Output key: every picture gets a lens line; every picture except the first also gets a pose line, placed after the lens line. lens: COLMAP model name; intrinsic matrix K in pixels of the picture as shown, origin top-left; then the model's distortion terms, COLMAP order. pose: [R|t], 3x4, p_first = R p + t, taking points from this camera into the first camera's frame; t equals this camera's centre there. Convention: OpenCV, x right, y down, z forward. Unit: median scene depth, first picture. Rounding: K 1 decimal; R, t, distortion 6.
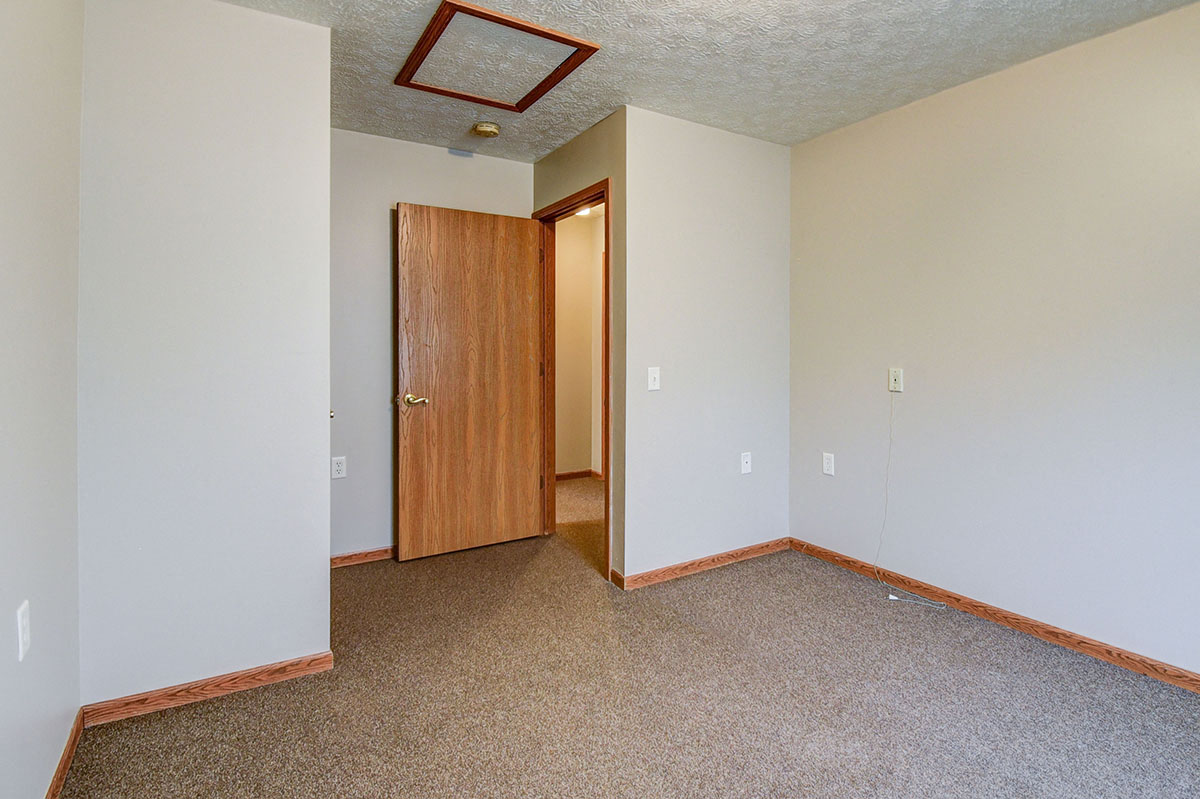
lens RADIAL K [[548.4, 0, 601.3], [0, 548.4, 354.9], [0, 0, 1]] dist [0.019796, -0.021625]
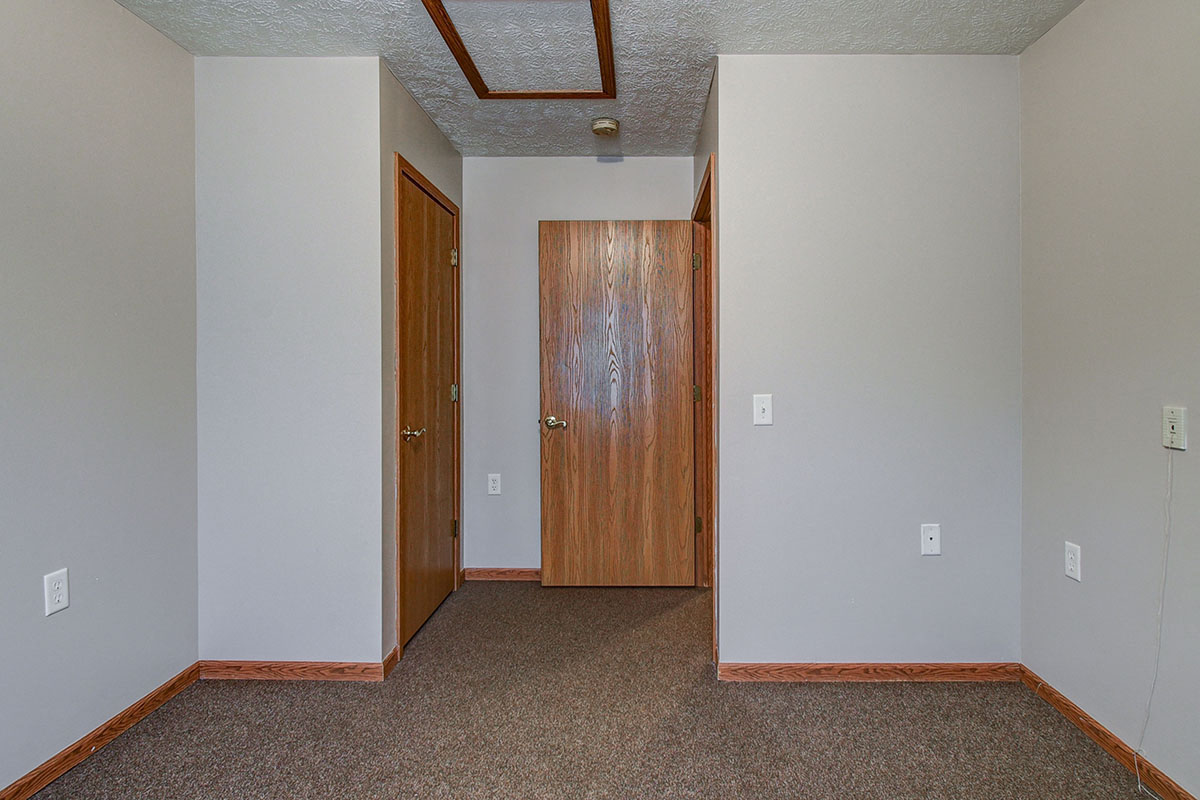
lens RADIAL K [[574.4, 0, 596.7], [0, 574.4, 376.0], [0, 0, 1]] dist [0.020448, -0.020781]
pose [[0.864410, 0.005977, -0.502752, 0.264885], [-0.006480, 0.999979, 0.000747, -0.001386], [0.502745, 0.002612, 0.864431, 0.181701]]
